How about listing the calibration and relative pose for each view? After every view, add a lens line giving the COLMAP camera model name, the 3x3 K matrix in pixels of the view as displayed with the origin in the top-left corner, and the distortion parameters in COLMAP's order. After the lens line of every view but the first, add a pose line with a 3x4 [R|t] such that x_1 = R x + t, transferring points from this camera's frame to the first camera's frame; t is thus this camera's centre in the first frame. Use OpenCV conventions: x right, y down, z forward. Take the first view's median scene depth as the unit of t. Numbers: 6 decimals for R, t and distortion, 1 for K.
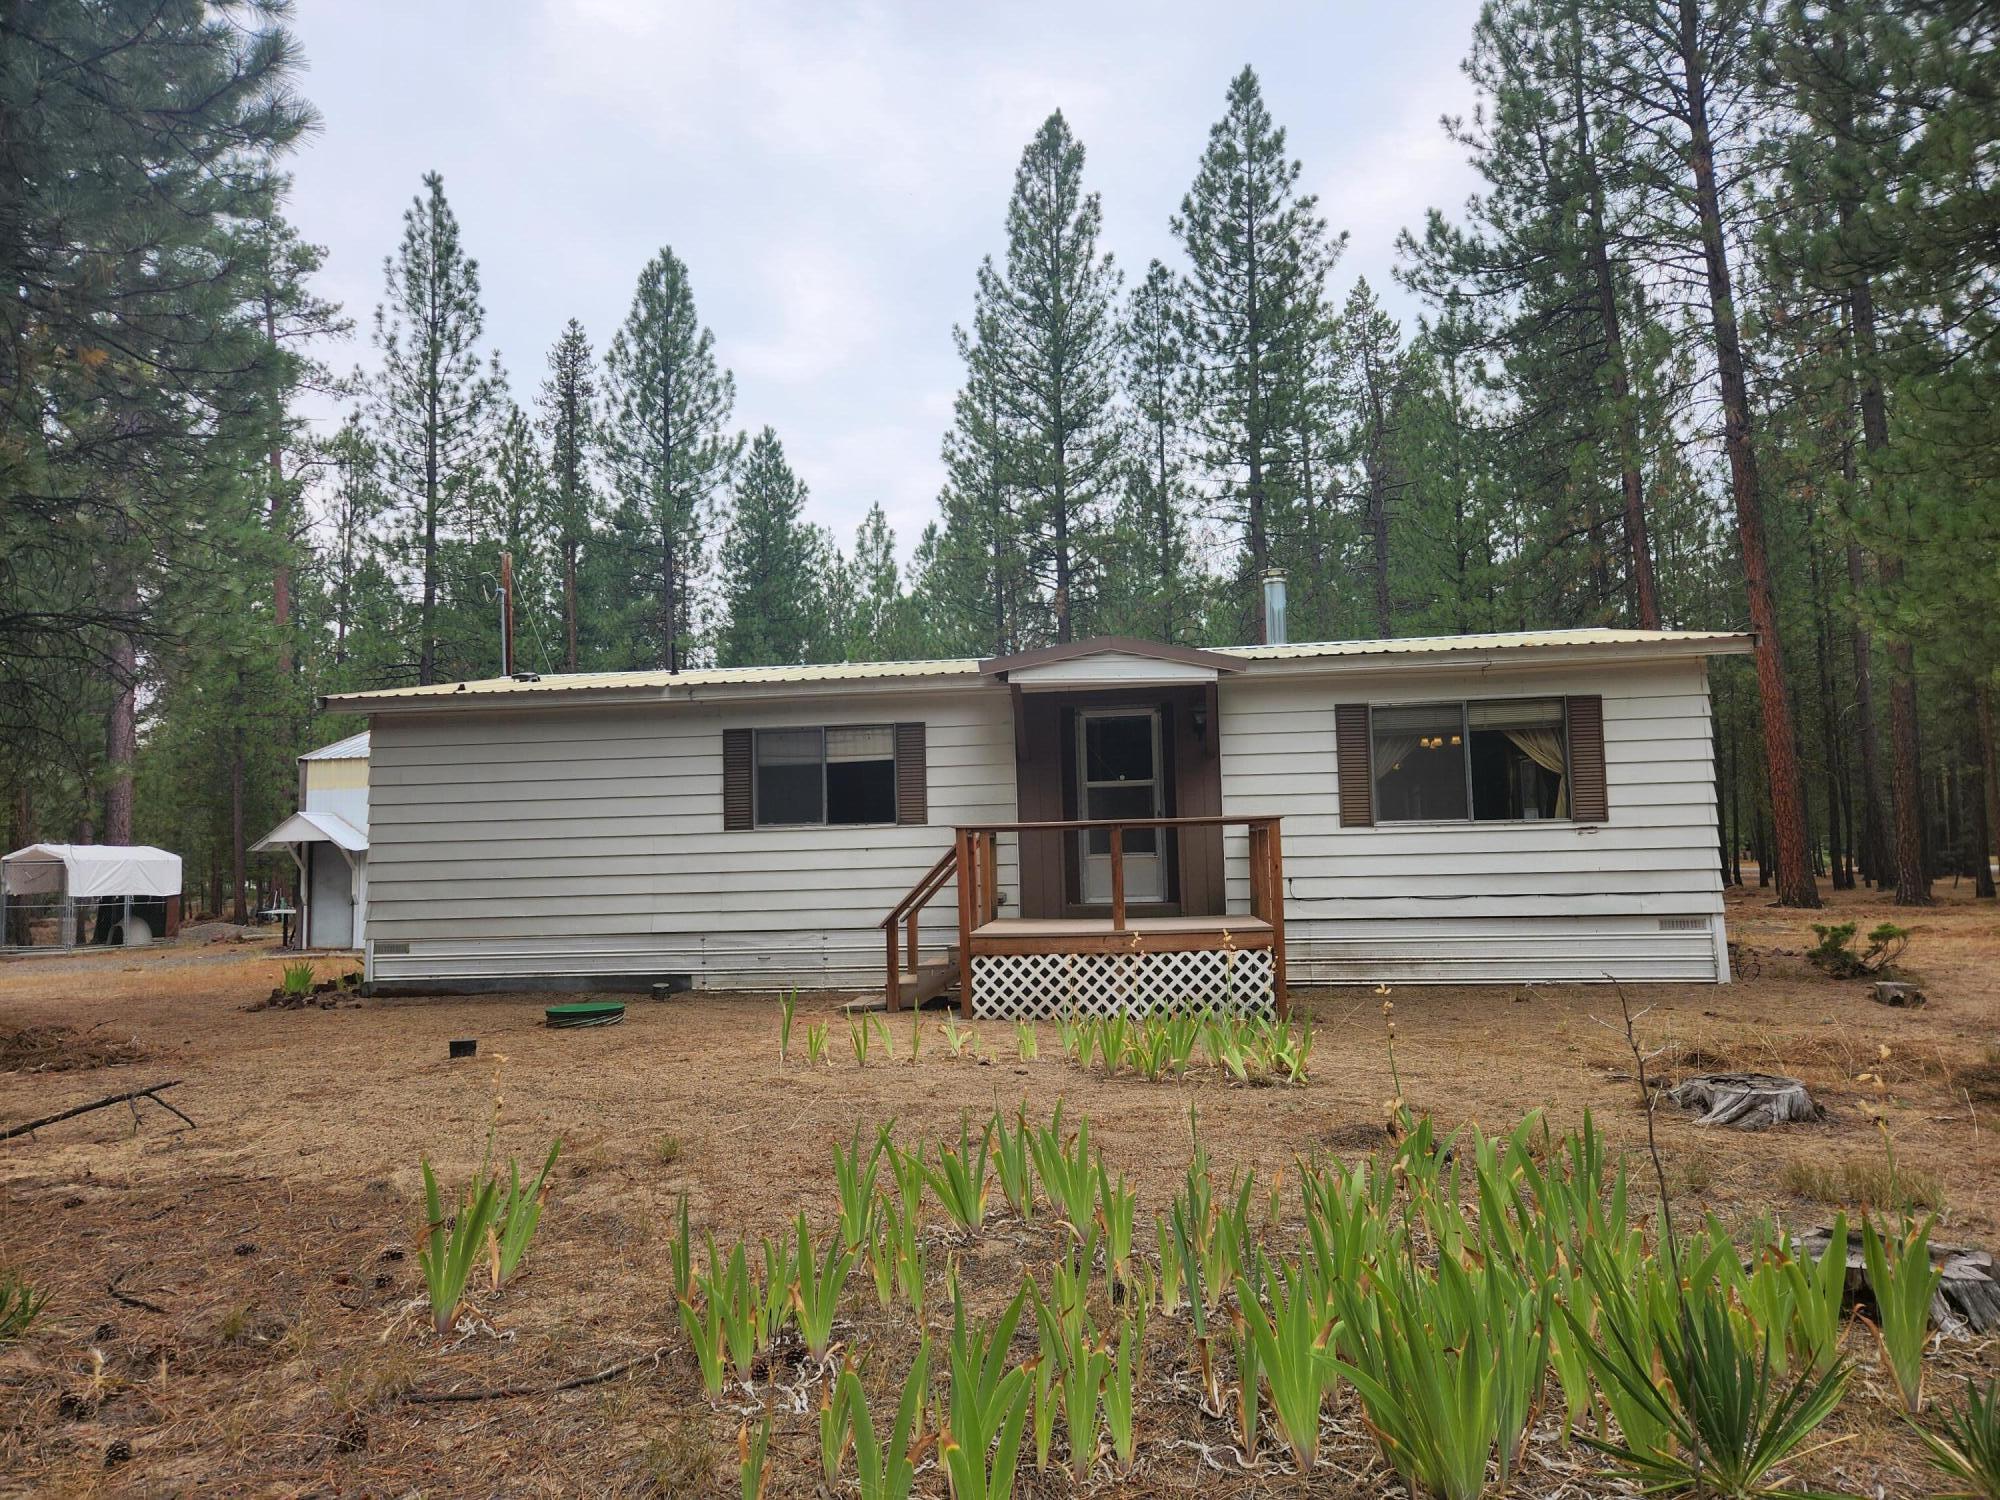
lens RADIAL K [[1310.2, 0, 999.7], [0, 1310.2, 774.8], [0, 0, 1]] dist [0.052991, -0.000490]
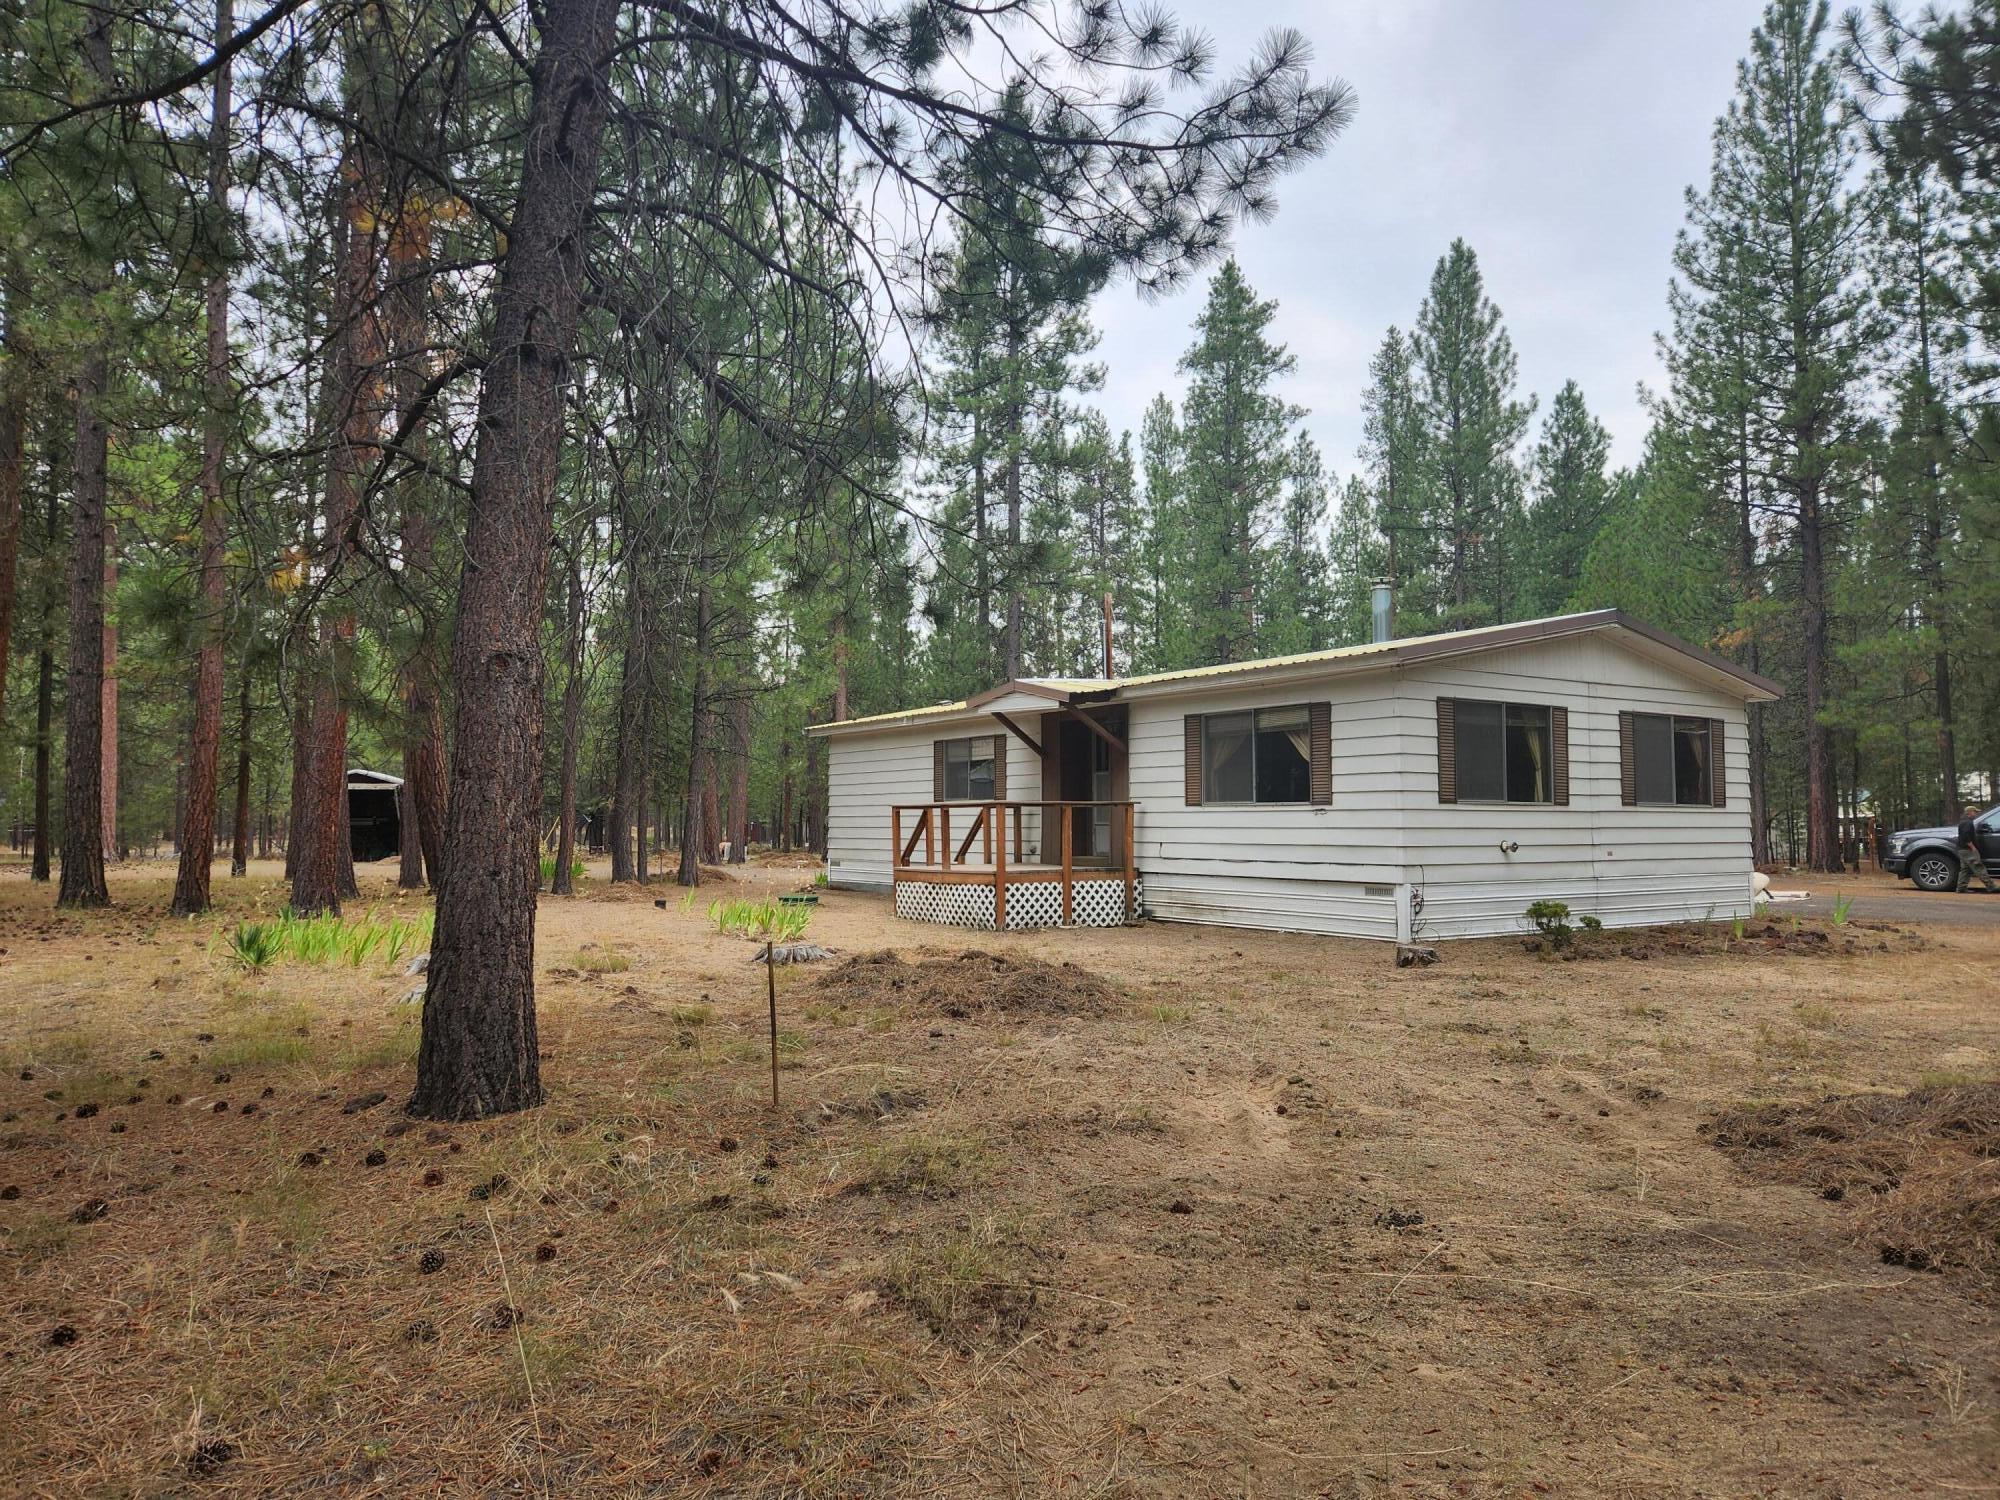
lens RADIAL K [[1344.8, 0, 1000.0], [0, 1344.8, 750.0], [0, 0, 1]] dist [0.052537, -0.000296]
pose [[0.661136, -0.017546, -0.750061, 1.140035], [0.036236, 0.999307, 0.008563, -0.035616], [0.749391, -0.032840, 0.661313, -0.052740]]
